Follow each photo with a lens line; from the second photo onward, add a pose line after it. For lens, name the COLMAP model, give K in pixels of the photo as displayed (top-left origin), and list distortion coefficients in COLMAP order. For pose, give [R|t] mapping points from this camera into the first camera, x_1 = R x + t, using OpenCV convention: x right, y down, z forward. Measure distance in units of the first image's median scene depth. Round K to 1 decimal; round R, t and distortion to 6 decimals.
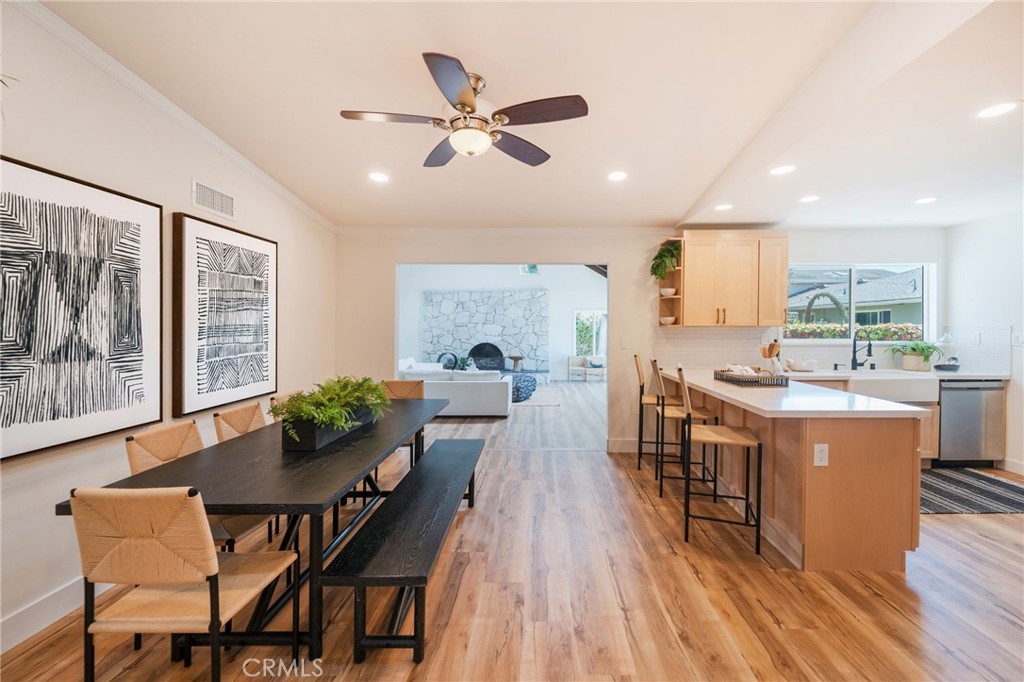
lens RADIAL K [[424.4, 0, 539.7], [0, 424.4, 332.2], [0, 0, 1]] dist [-0.002061, -0.000247]
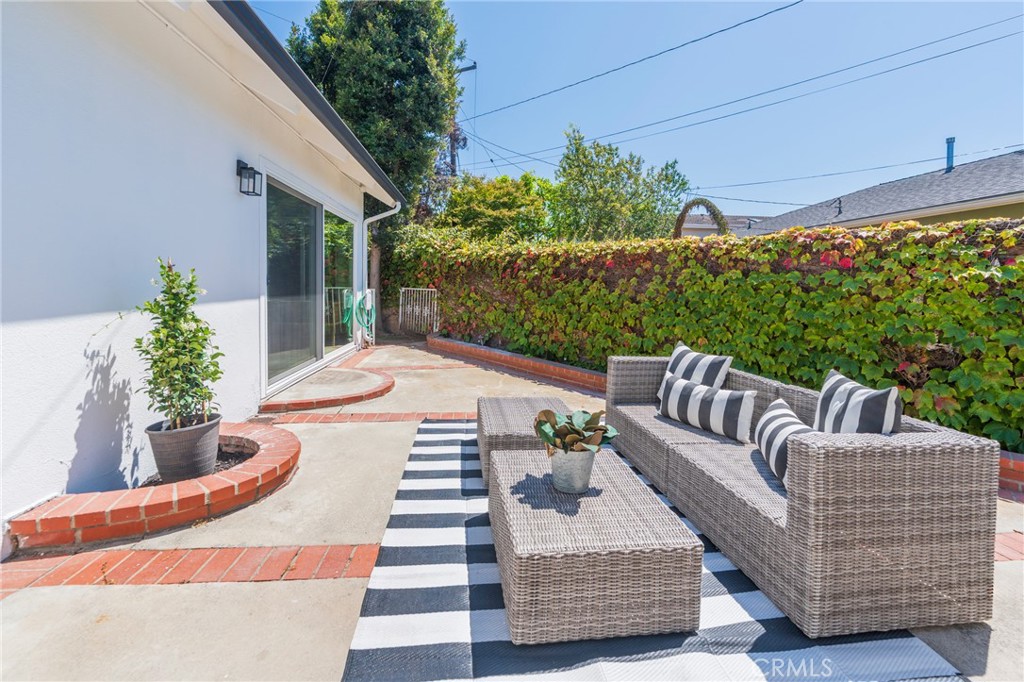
lens RADIAL K [[427.5, 0, 514.3], [0, 427.5, 311.8], [0, 0, 1]] dist [-0.001229, -0.000160]
pose [[0.995315, 0.021218, 0.094327, 1.088141], [-0.025638, 0.998617, 0.045896, 0.117284], [-0.093223, -0.048100, 0.994483, 1.279151]]
